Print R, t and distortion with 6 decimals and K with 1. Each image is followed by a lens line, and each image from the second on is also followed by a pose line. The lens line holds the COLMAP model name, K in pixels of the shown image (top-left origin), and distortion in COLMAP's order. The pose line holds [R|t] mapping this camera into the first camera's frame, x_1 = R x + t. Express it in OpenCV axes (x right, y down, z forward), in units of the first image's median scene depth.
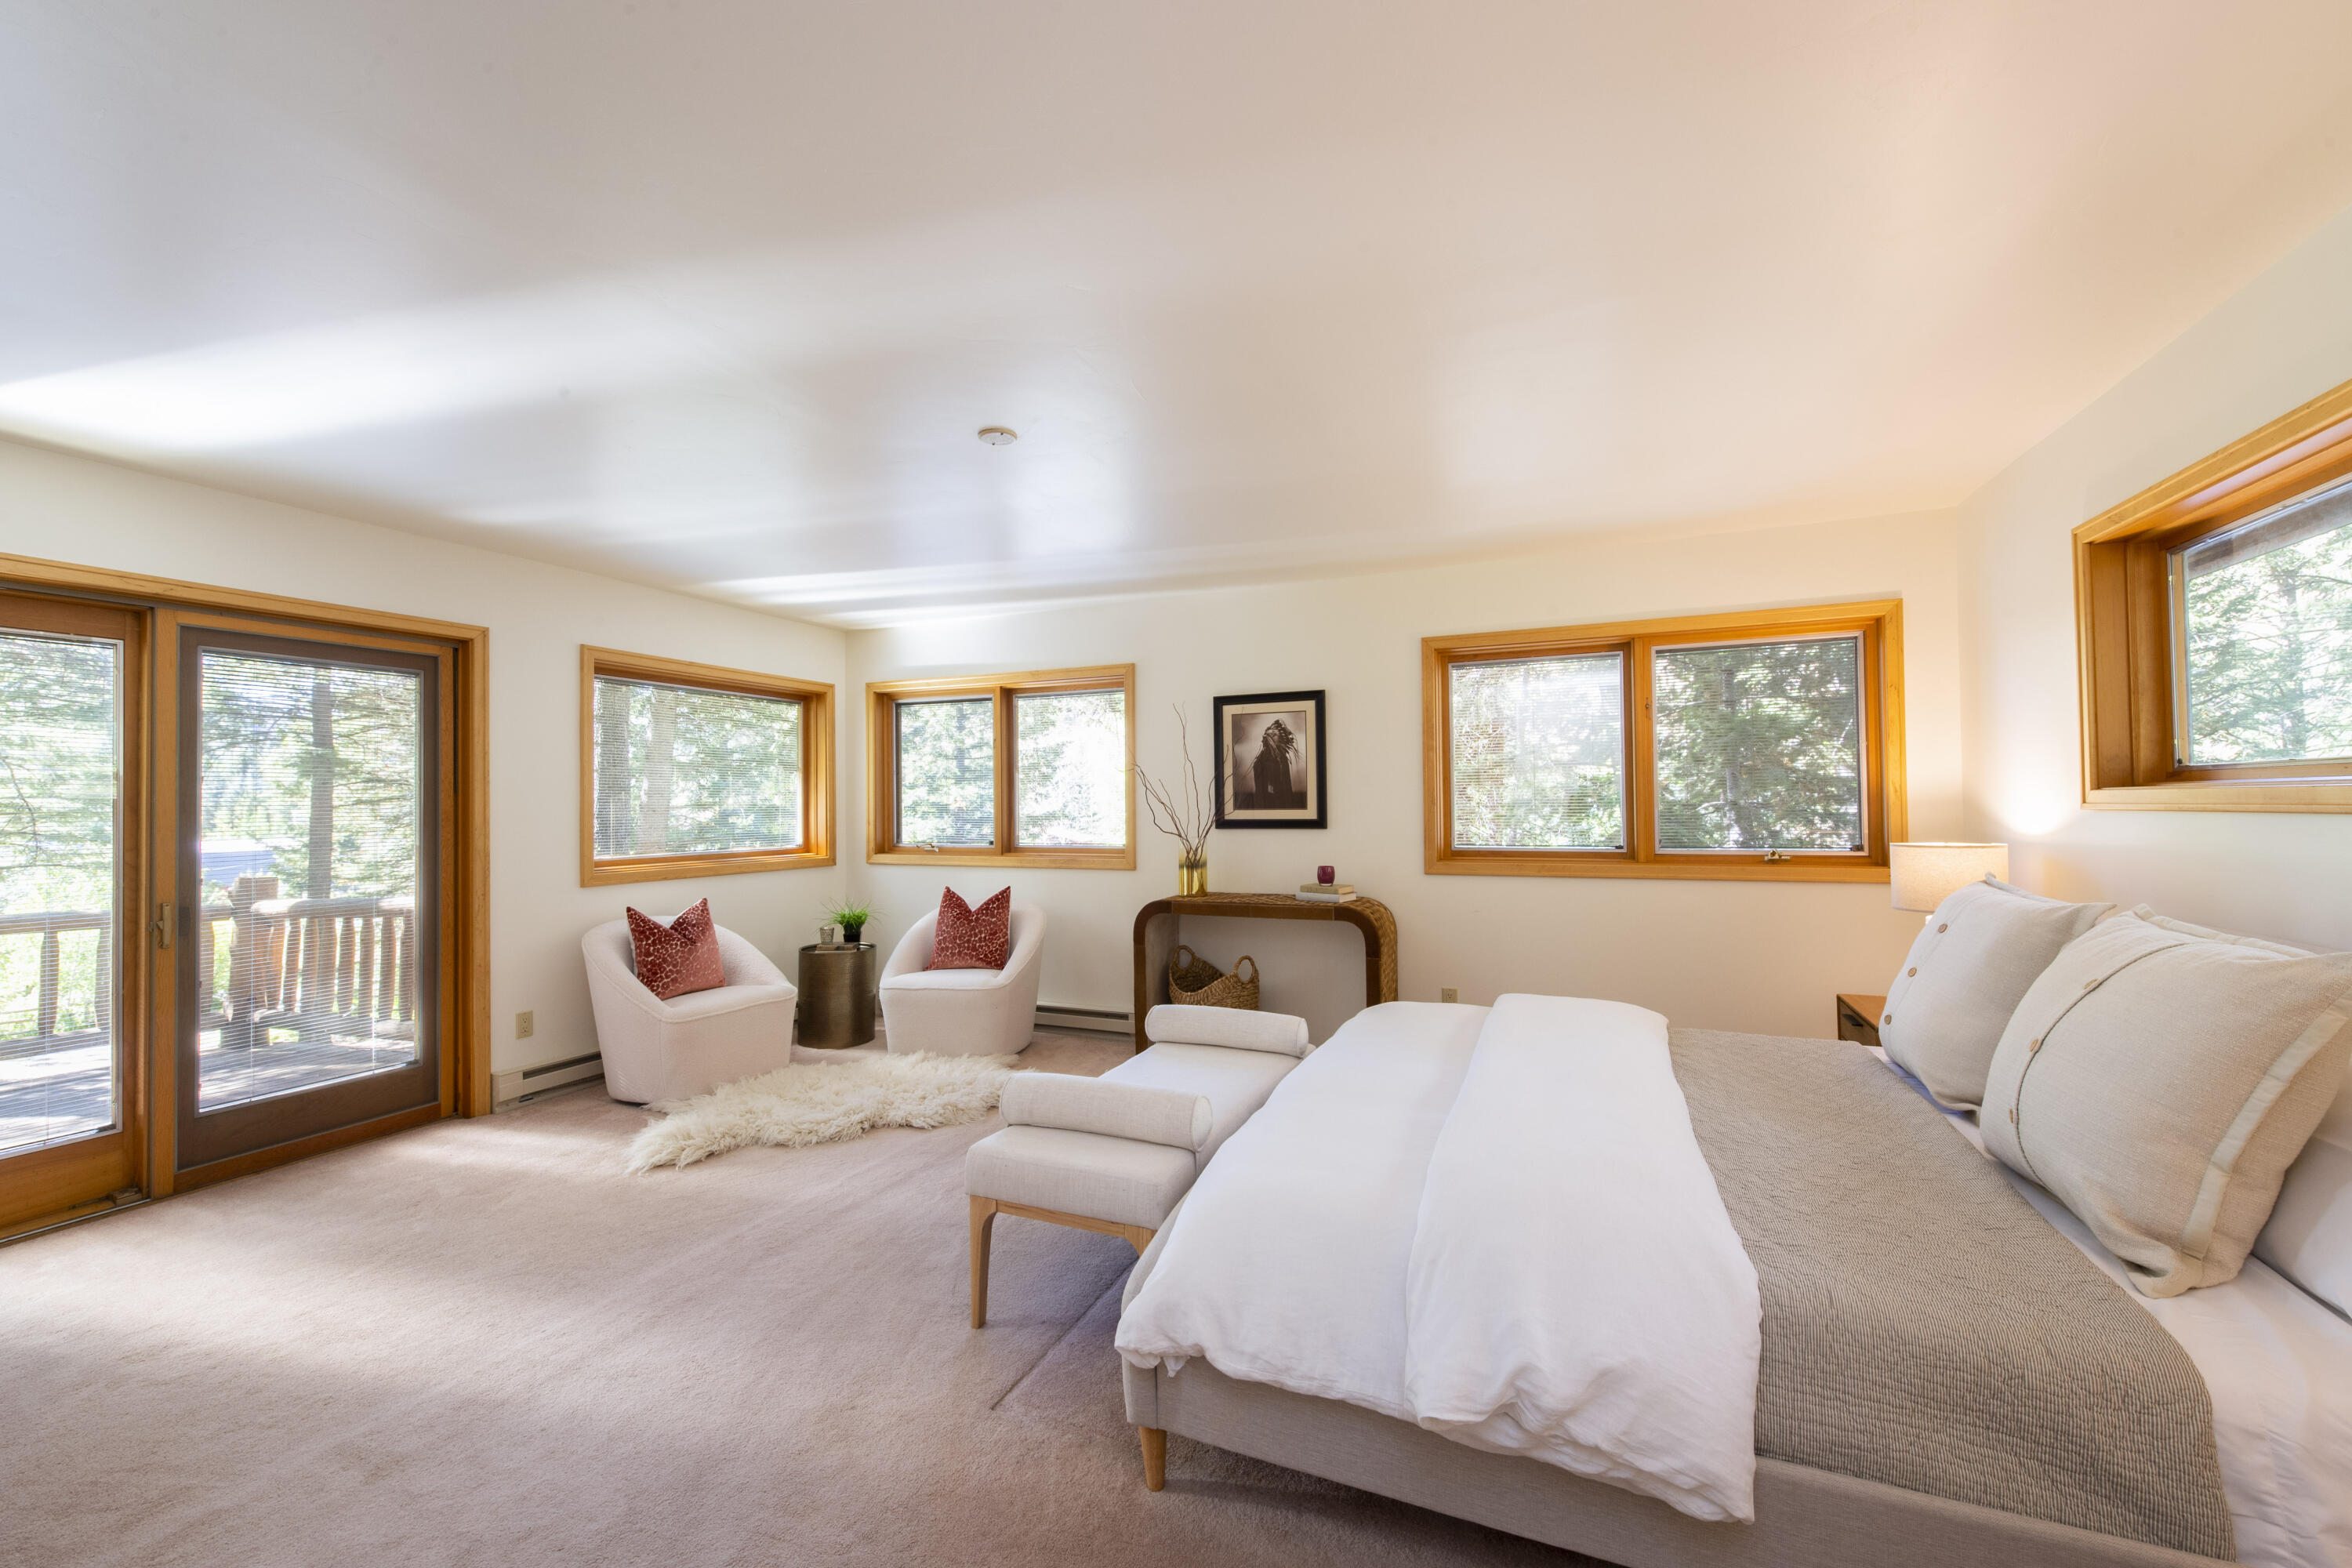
lens RADIAL K [[921.4, 0, 1170.4], [0, 921.4, 789.0], [0, 0, 1]] dist [-0.000810, -0.000170]
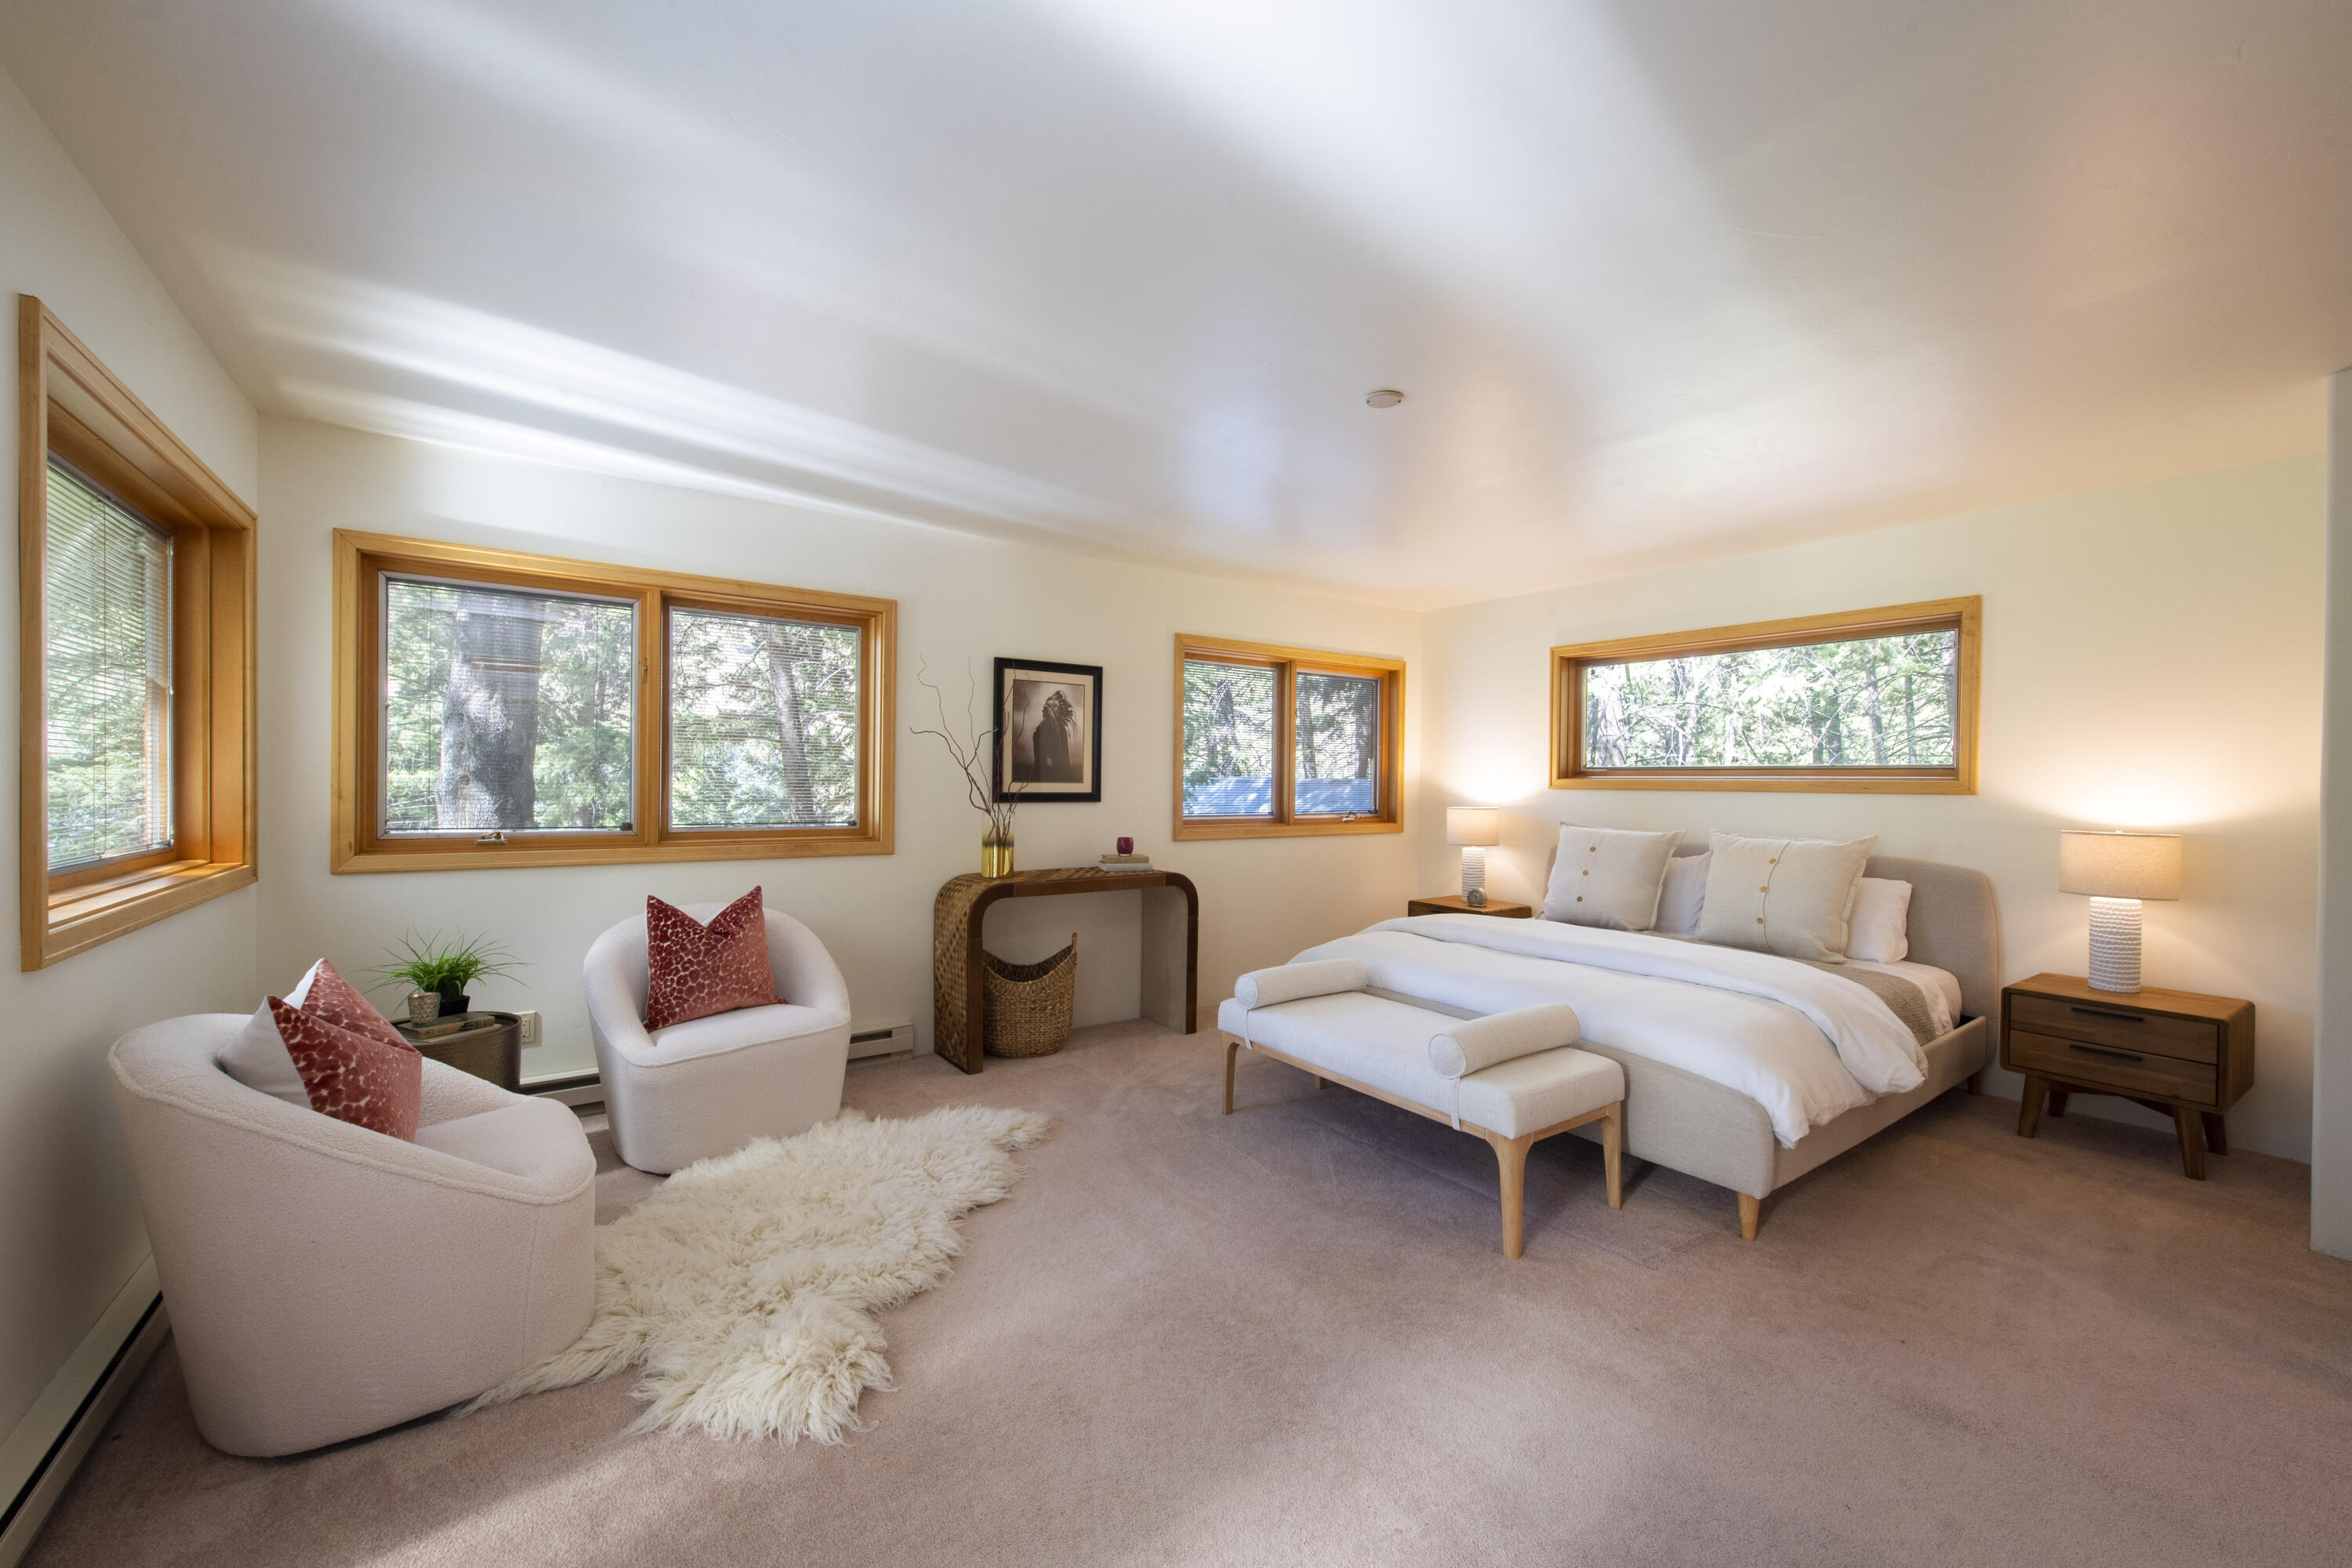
lens RADIAL K [[921.4, 0, 1170.4], [0, 921.4, 789.0], [0, 0, 1]] dist [-0.000810, -0.000170]
pose [[0.506093, 0.010705, 0.862413, -0.667200], [-0.027027, 0.999629, 0.003453, 0.022432], [-0.862055, -0.025056, 0.506194, 0.403507]]
